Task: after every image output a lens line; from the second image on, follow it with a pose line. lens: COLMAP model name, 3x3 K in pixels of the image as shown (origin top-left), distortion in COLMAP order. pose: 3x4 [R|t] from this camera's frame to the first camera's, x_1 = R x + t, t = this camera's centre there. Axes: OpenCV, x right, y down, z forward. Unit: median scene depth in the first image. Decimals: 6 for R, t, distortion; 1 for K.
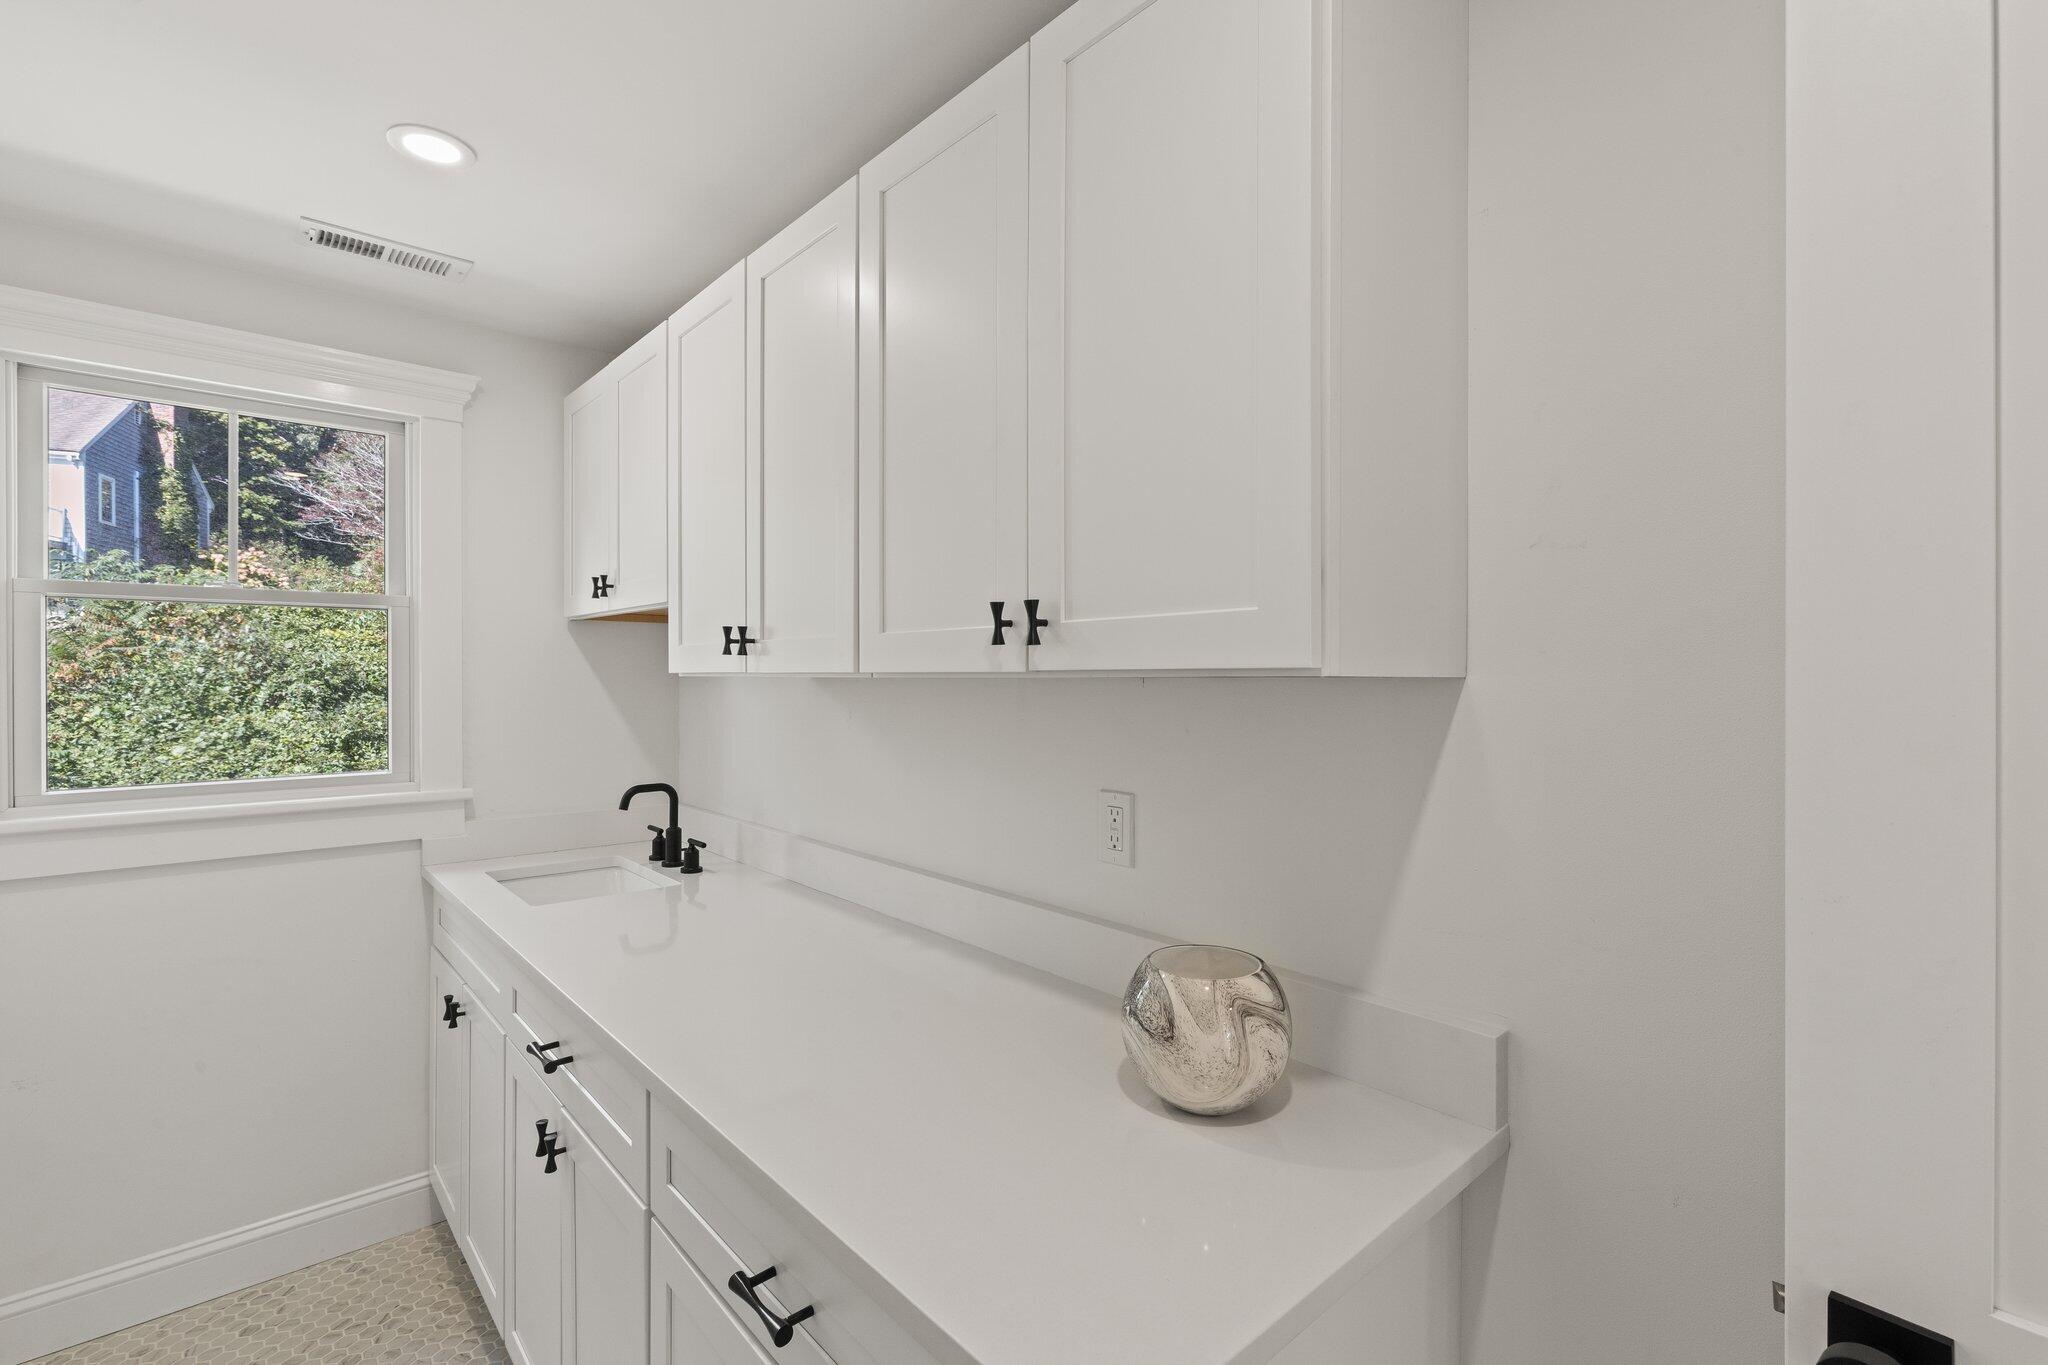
lens RADIAL K [[913.5, 0, 1024.8], [0, 913.5, 684.3], [0, 0, 1]] dist [0.009261, -0.001845]
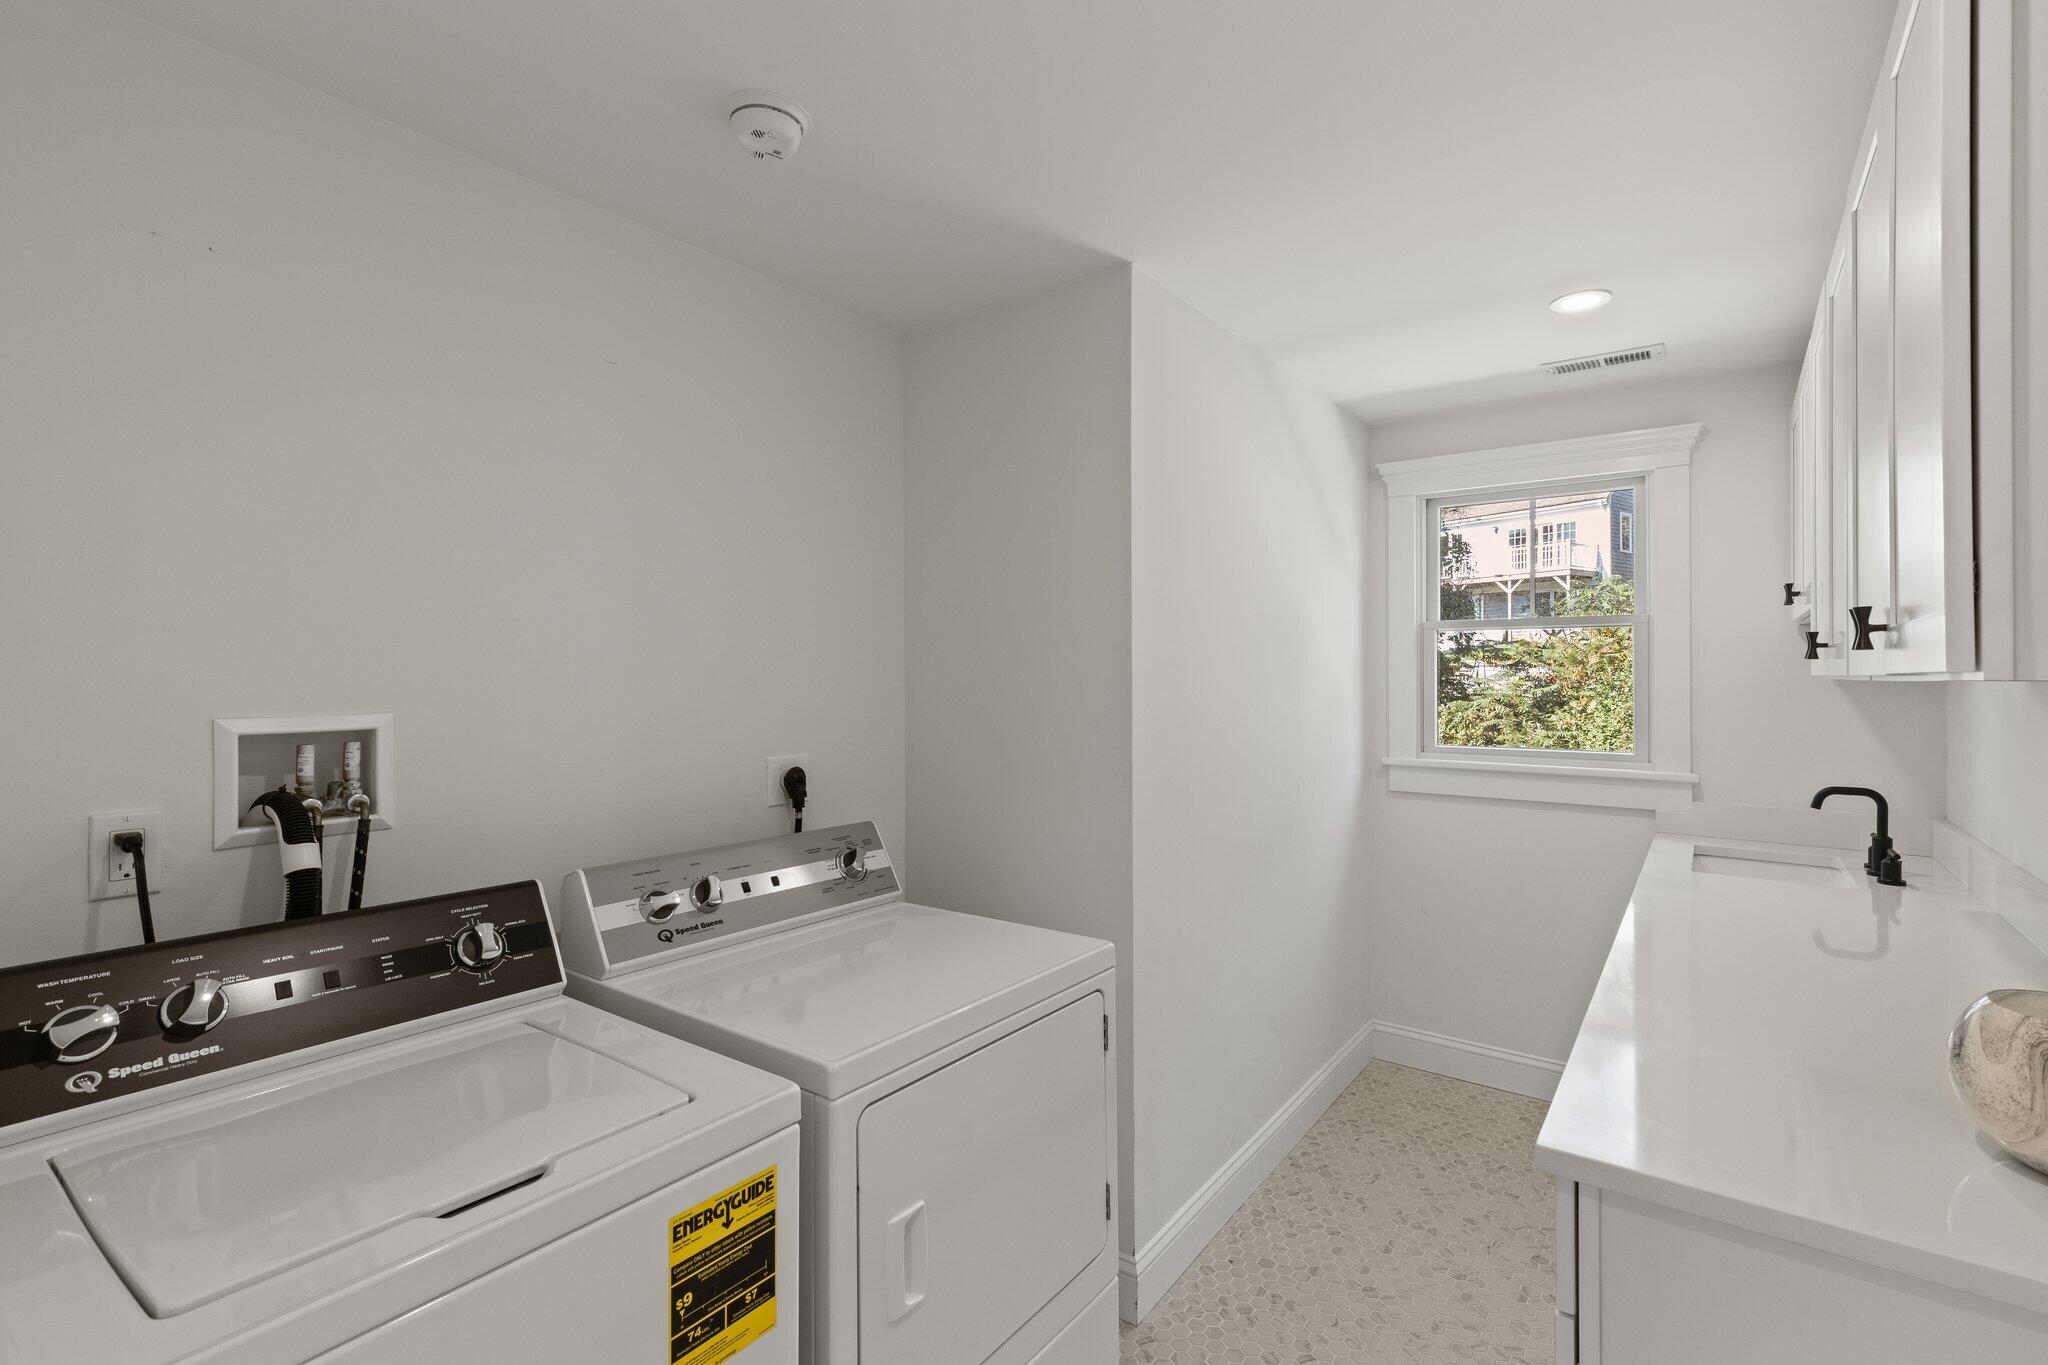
lens RADIAL K [[913.5, 0, 1016.3], [0, 913.5, 677.4], [0, 0, 1]] dist [0.009261, -0.001845]
pose [[0.179521, 0.001569, -0.983753, 0.397636], [-0.010126, 0.999949, -0.000253, -0.000574], [0.983702, 0.010007, 0.179528, -0.065763]]
